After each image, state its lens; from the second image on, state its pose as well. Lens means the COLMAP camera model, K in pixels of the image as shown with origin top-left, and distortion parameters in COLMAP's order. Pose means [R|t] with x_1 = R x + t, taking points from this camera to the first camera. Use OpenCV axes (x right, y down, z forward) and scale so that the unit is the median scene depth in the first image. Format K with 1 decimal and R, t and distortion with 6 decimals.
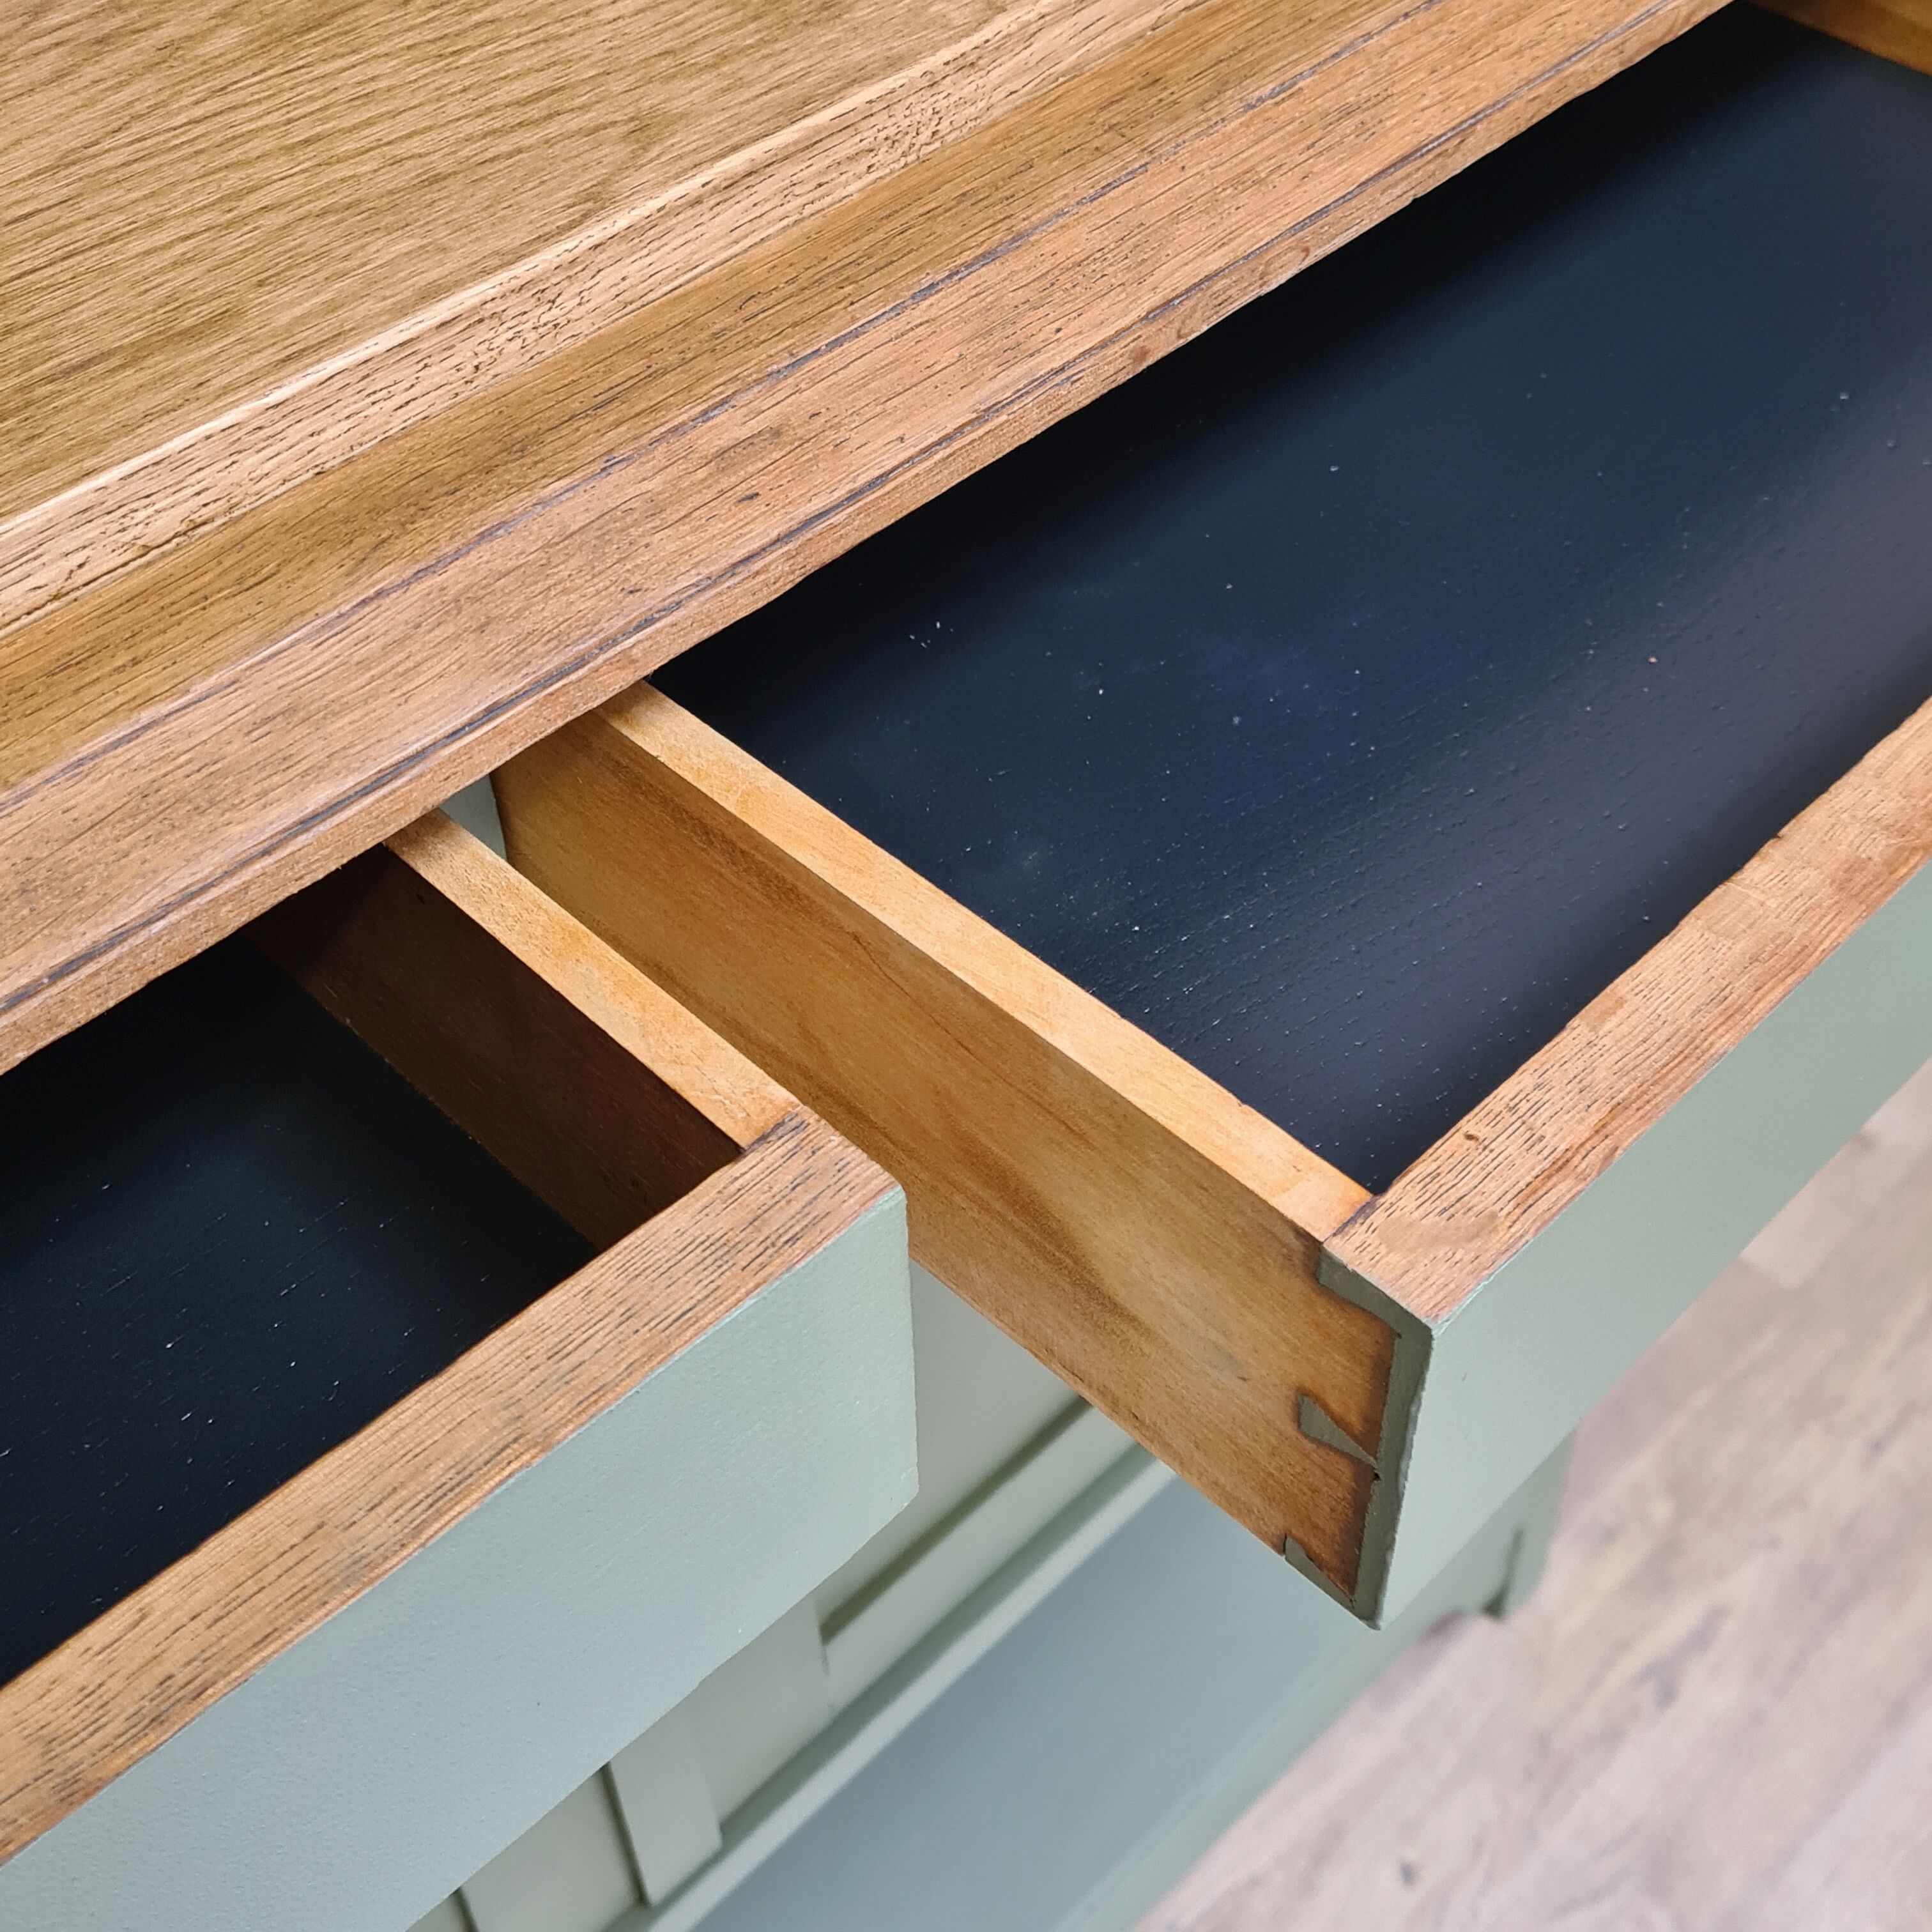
lens RADIAL K [[2548.7, 0, 966.0], [0, 2548.7, 966.0], [0, 0, 1]] dist [0.020865, 0.007050]
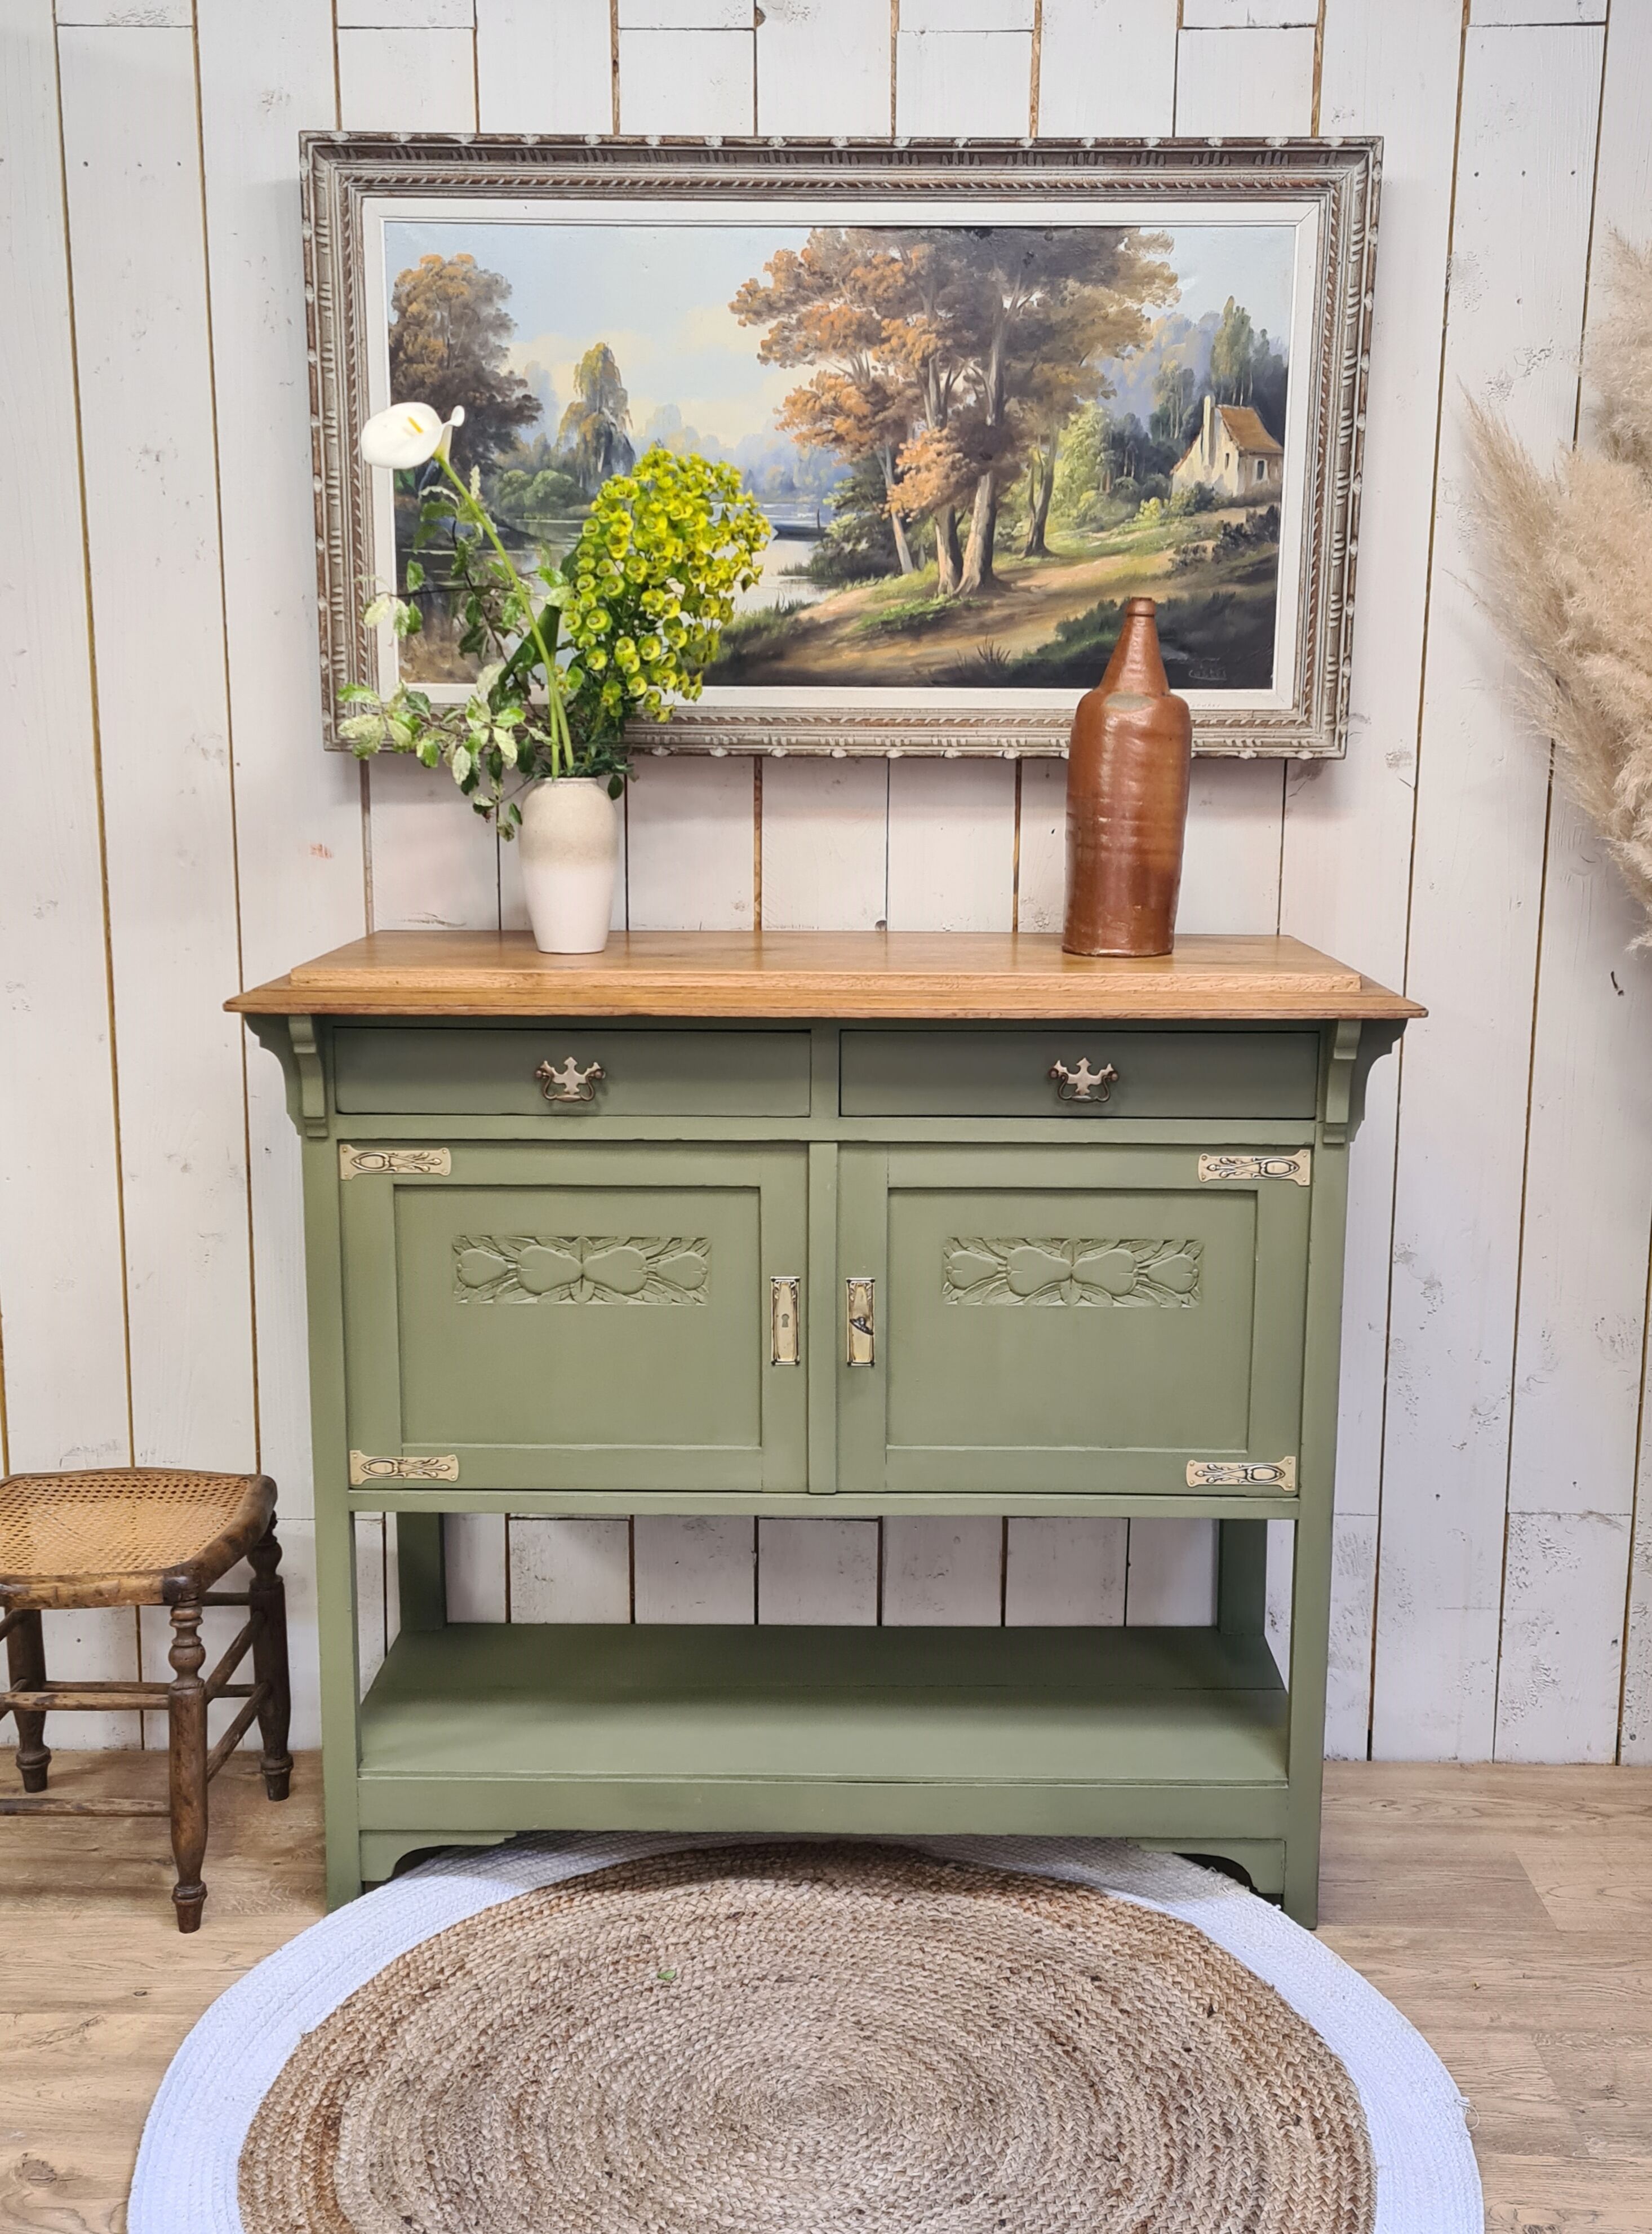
lens RADIAL K [[2298.3, 0, 860.1], [0, 2298.3, 1109.4], [0, 0, 1]] dist [0.038627, -0.002223]
pose [[0.703625, 0.147663, -0.695059, 3.364792], [-0.534690, 0.754265, -0.381038, 1.892529], [0.467994, 0.639749, 0.609674, -1.961828]]
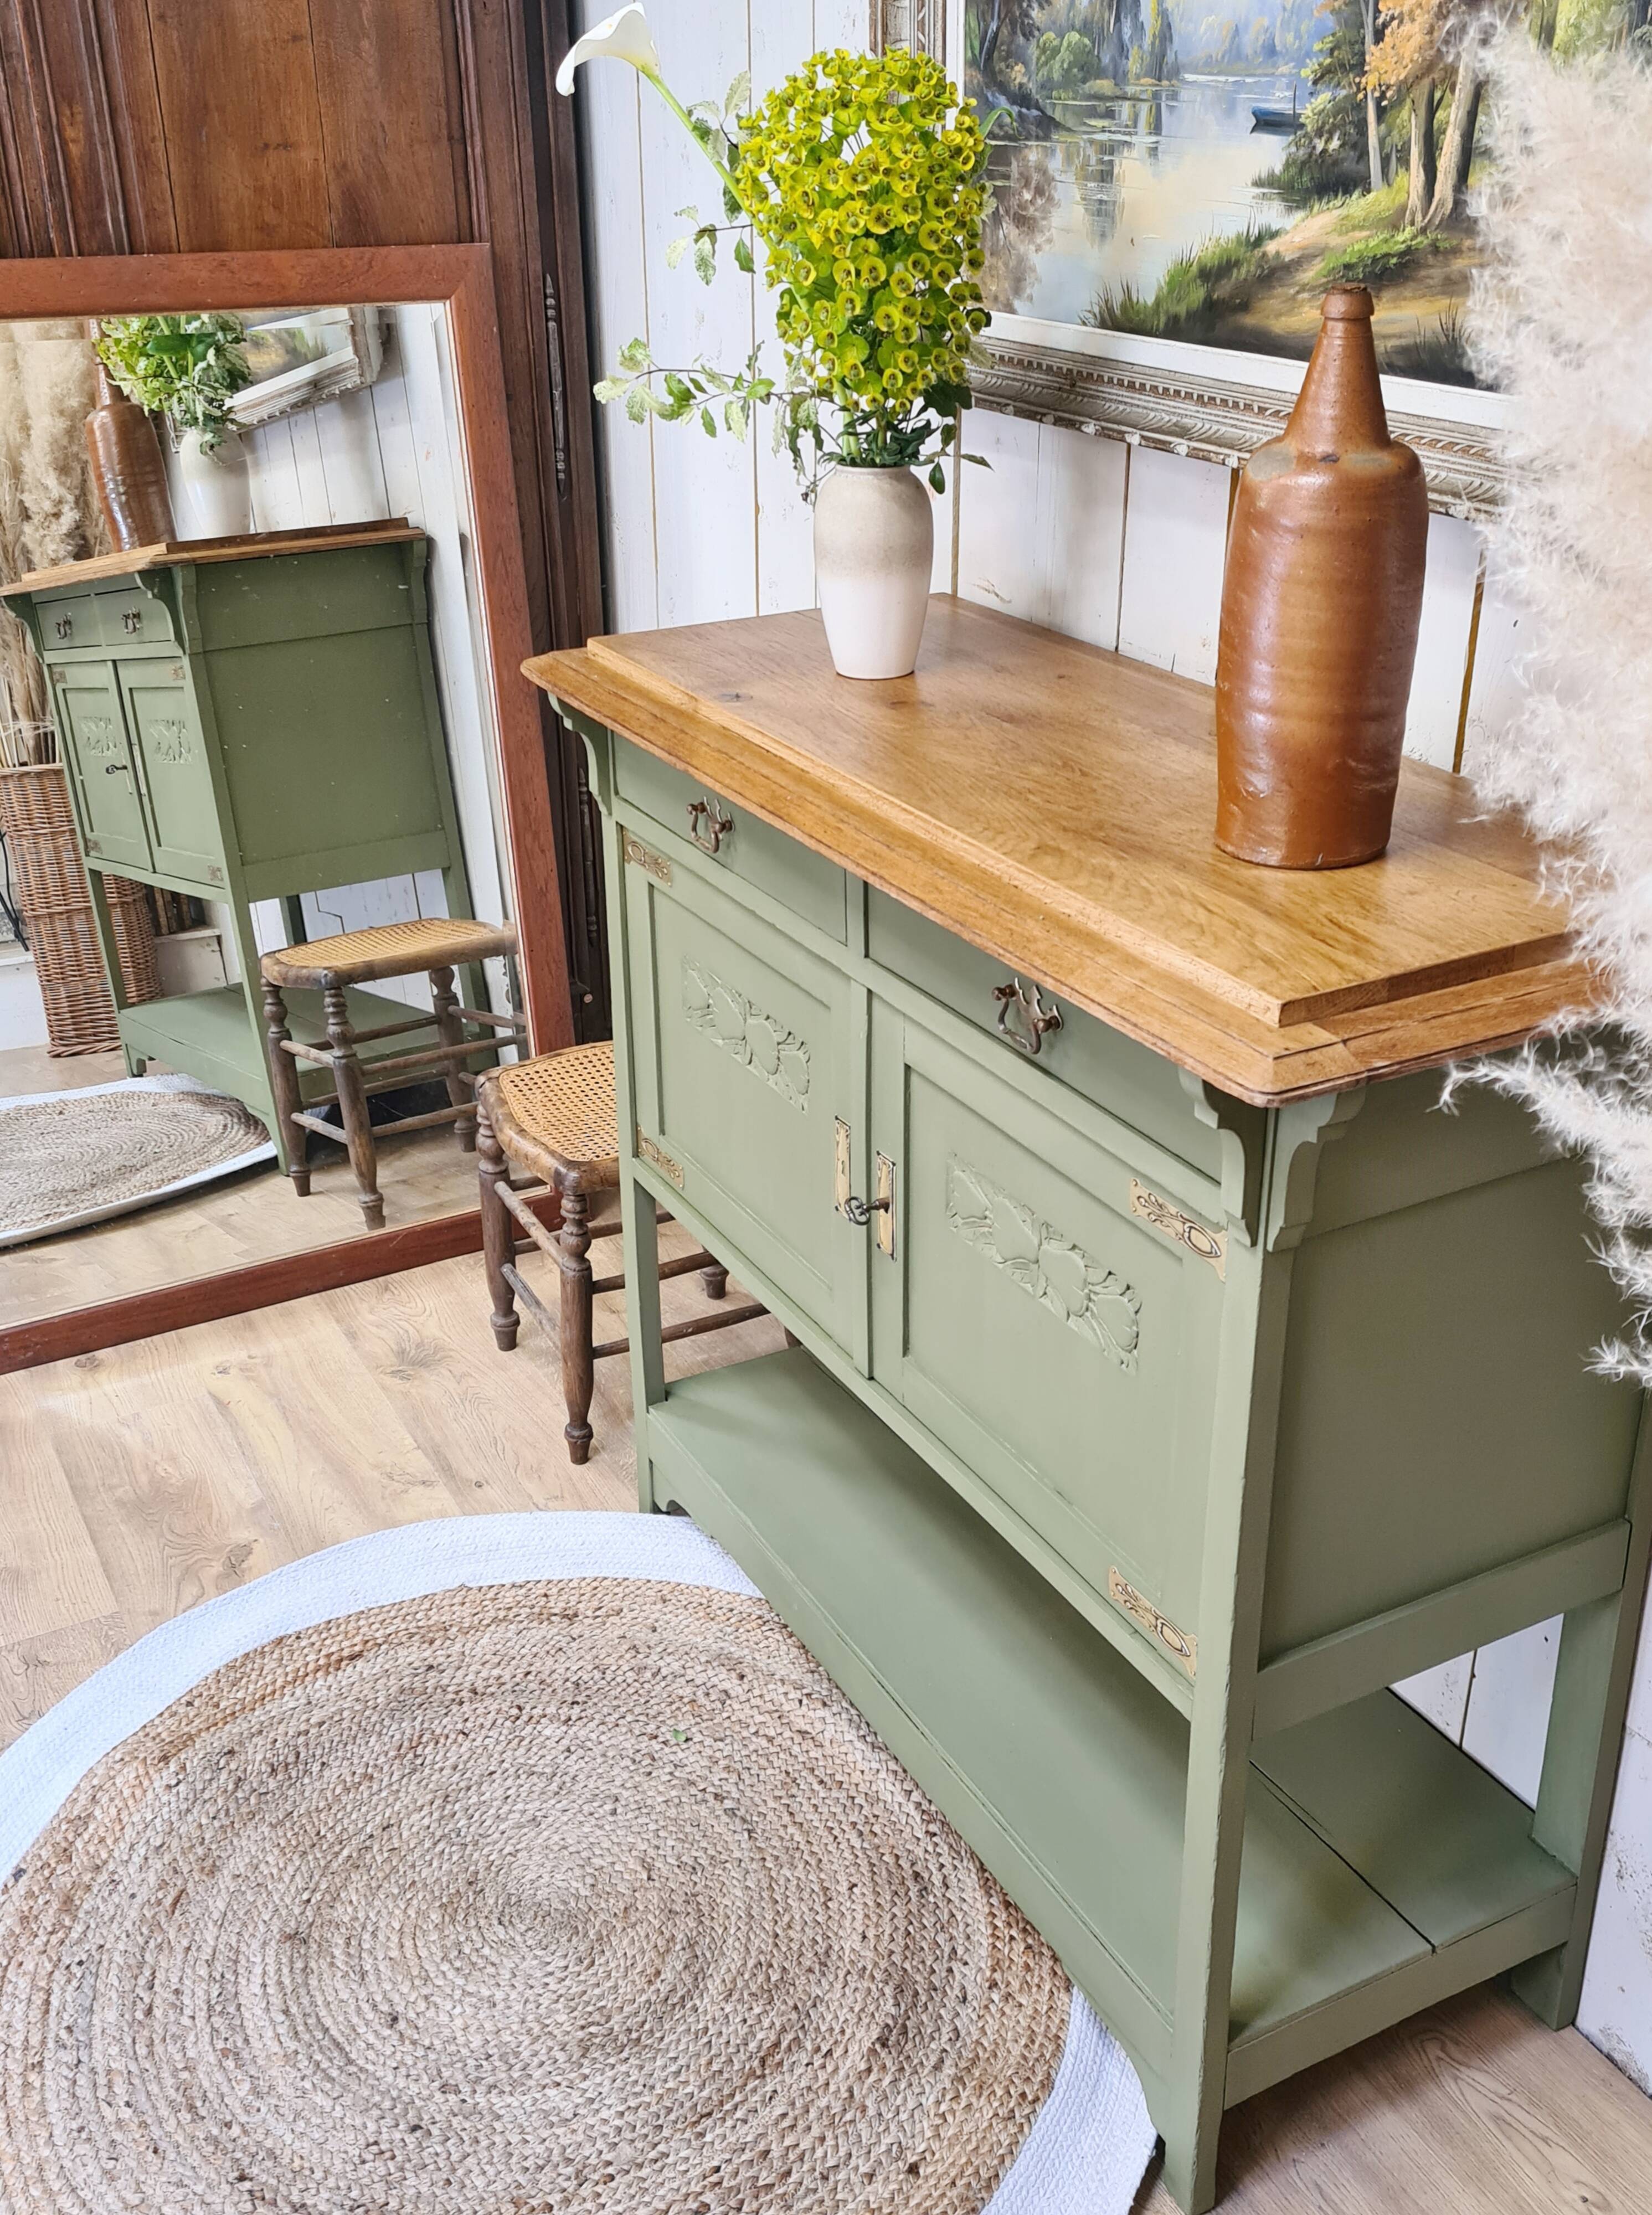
lens RADIAL K [[2241.8, 0, 880.8], [0, 2241.8, 1098.6], [0, 0, 1]] dist [0.053279, -0.034802]
pose [[-0.267289, 0.430235, -0.862238, 3.316138], [-0.694937, 0.533805, 0.481782, -1.768509], [0.667547, 0.727976, 0.156306, 0.683104]]
